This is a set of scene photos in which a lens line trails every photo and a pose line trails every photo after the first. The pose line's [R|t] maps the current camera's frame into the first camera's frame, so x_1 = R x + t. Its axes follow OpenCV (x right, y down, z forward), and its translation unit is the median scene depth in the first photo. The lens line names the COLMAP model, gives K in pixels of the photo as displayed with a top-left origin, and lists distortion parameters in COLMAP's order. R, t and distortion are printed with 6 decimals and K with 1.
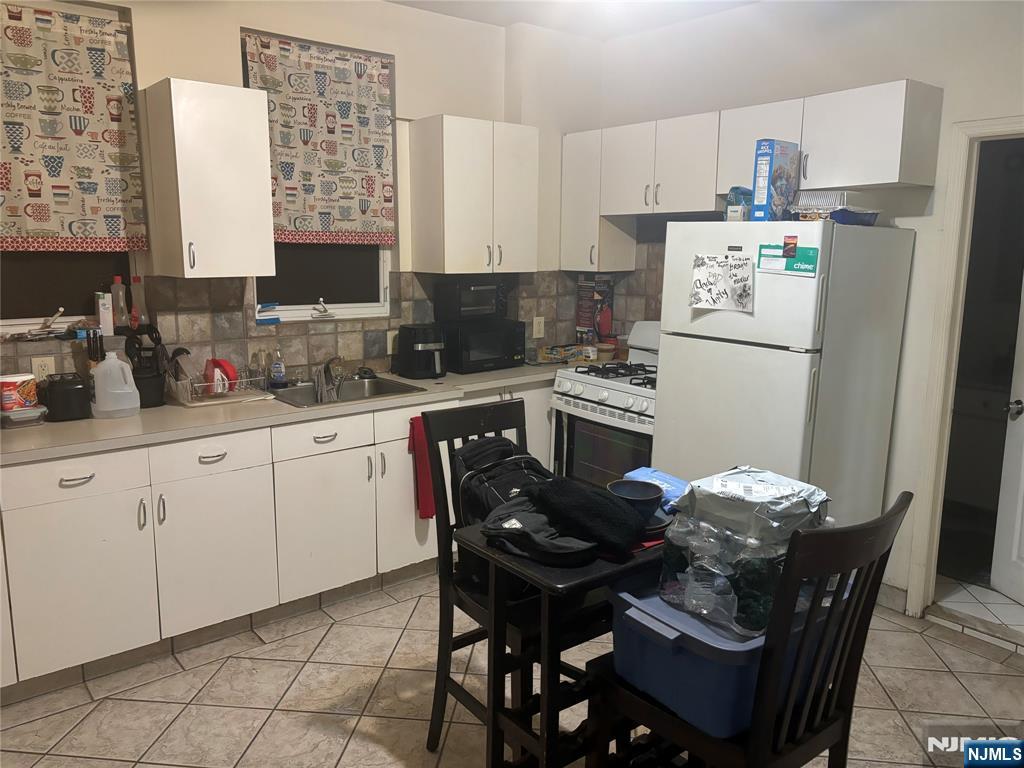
lens RADIAL K [[767.2, 0, 512.0], [0, 767.2, 384.0], [0, 0, 1]] dist [0.025983, -0.009429]
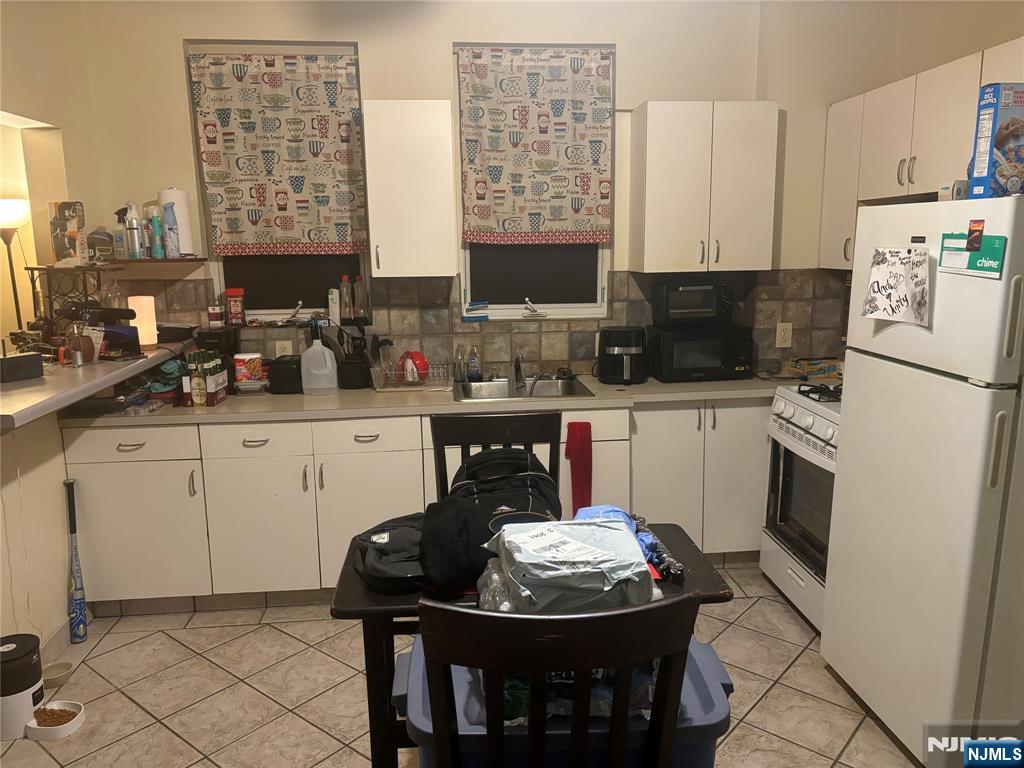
lens RADIAL K [[774.6, 0, 512.0], [0, 774.6, 384.0], [0, 0, 1]] dist [0.075512, -0.070496]
pose [[0.838067, 0.079296, -0.539774, 0.354689], [-0.079045, 0.996590, 0.023678, -0.023681], [0.539811, 0.022822, 0.841477, 0.148999]]
